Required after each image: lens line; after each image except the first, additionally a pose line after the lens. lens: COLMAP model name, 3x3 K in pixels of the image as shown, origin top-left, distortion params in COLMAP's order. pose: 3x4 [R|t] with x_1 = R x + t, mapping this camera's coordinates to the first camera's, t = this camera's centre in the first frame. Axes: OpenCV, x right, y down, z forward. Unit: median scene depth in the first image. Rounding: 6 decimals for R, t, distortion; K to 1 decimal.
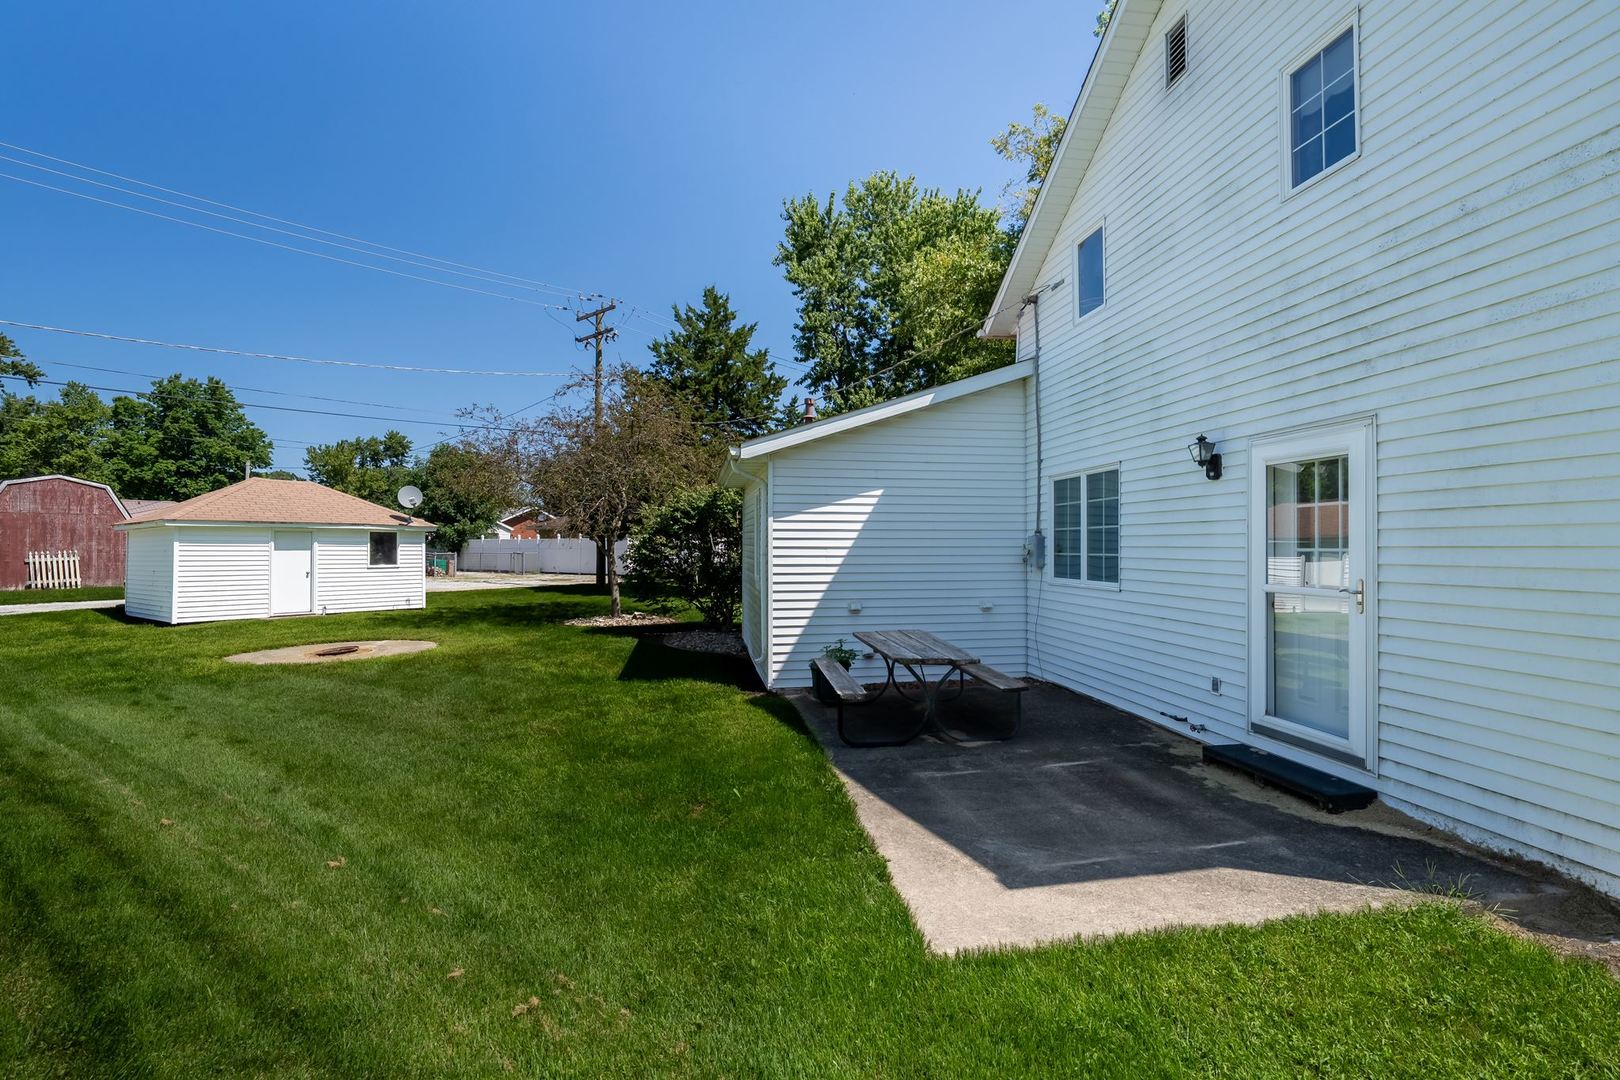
lens RADIAL K [[739.2, 0, 810.0], [0, 739.2, 535.8], [0, 0, 1]] dist [-0.001513, 0.000693]
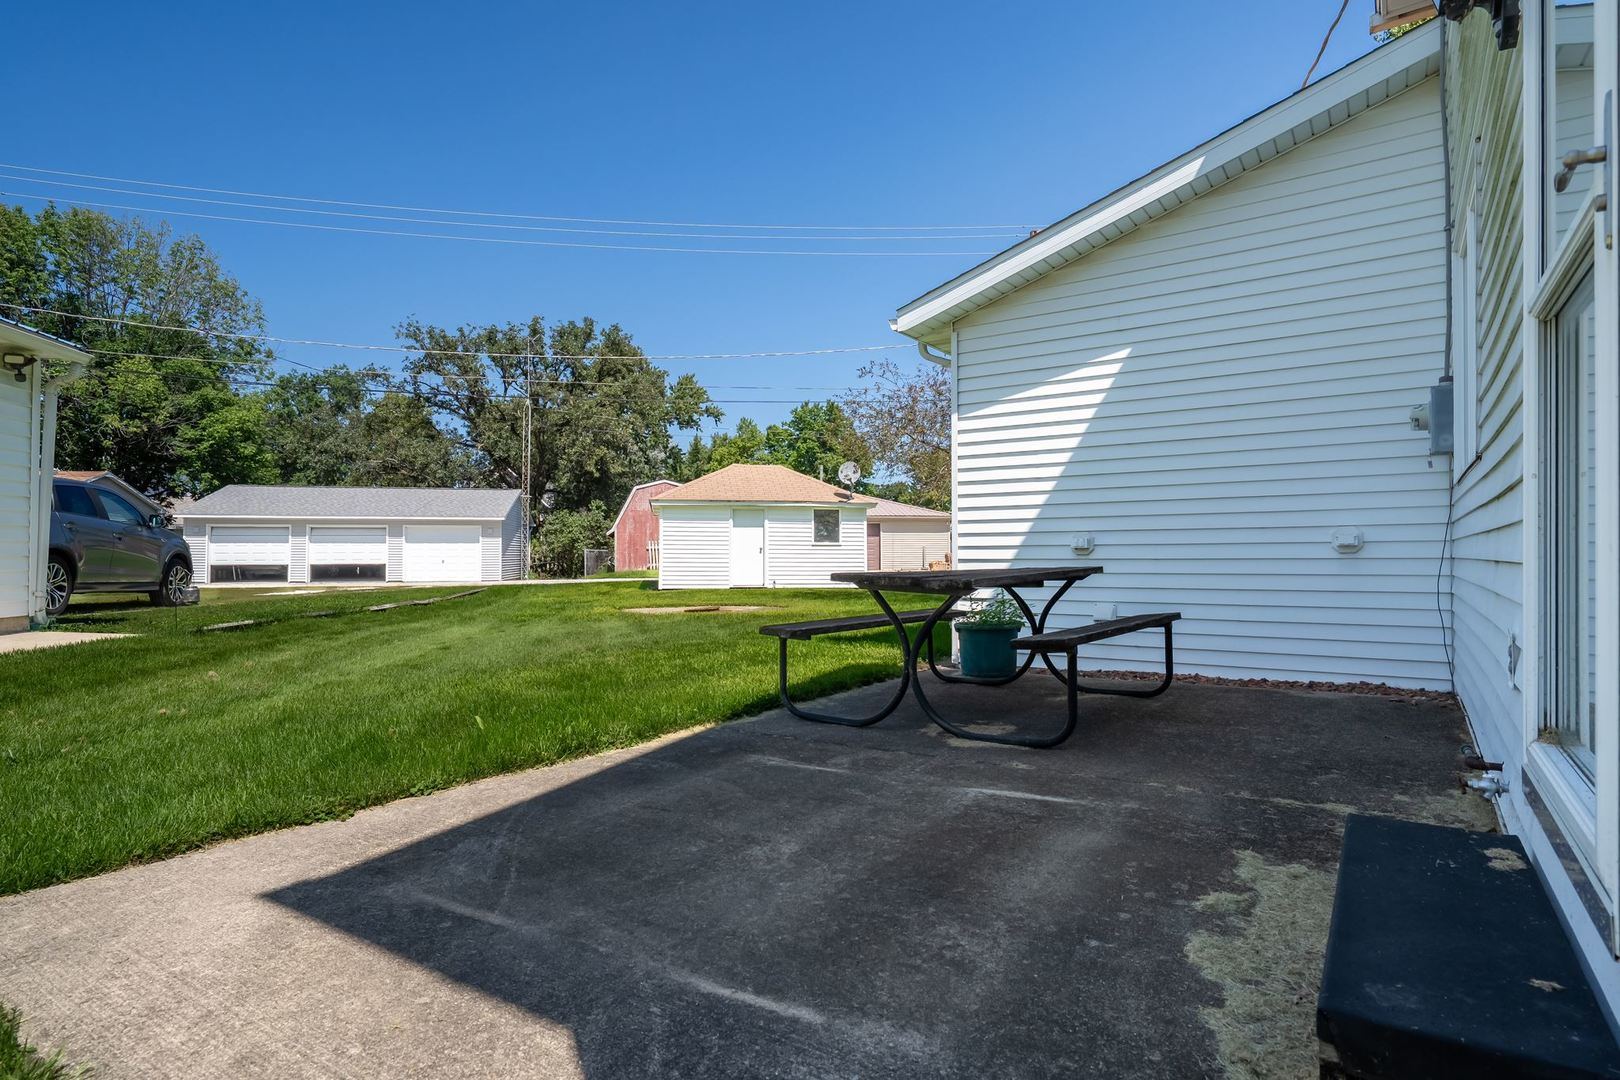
lens RADIAL K [[837.5, 0, 806.1], [0, 837.5, 540.3], [0, 0, 1]] dist [0.005686, 0.000431]
pose [[0.726485, -0.015850, -0.686999, 0.144237], [0.013590, 0.999870, -0.008697, 0.037056], [0.687048, -0.003018, 0.726606, 0.127865]]
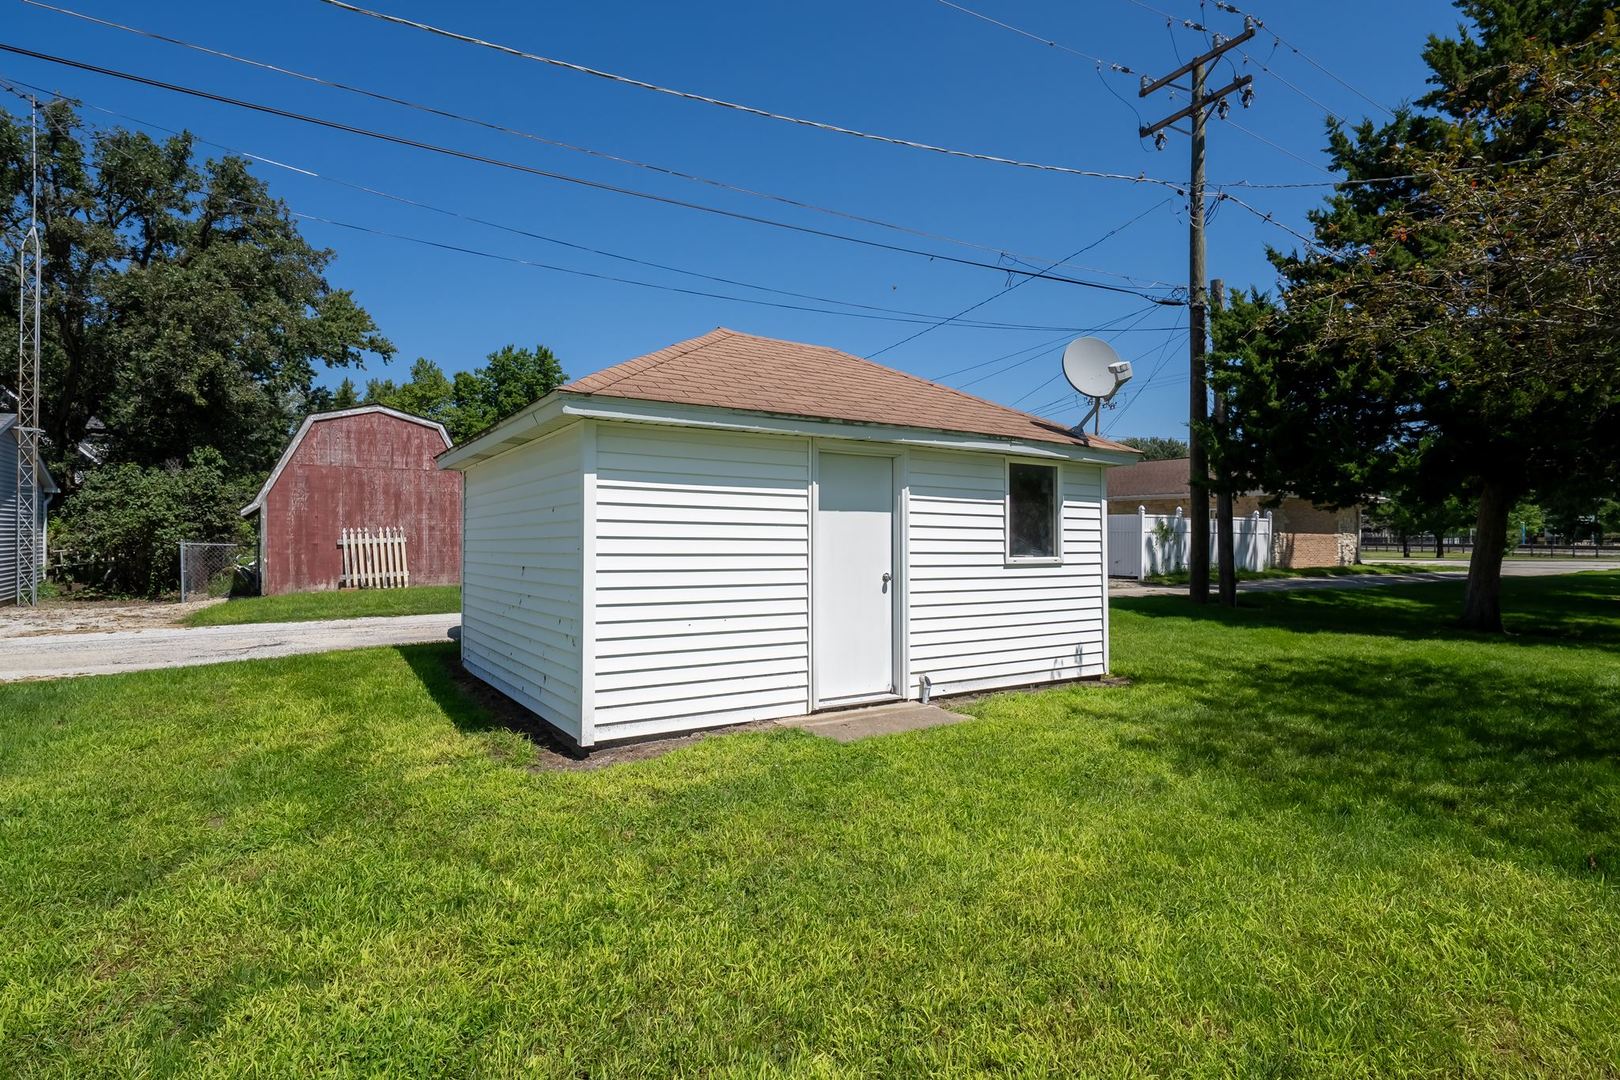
lens RADIAL K [[837.5, 0, 813.0], [0, 837.5, 540.9], [0, 0, 1]] dist [0.005686, 0.000431]
pose [[0.937169, 0.005023, -0.348840, -0.430141], [0.001655, 0.999821, 0.018842, 0.019195], [0.348873, -0.018235, 0.936993, 0.467636]]
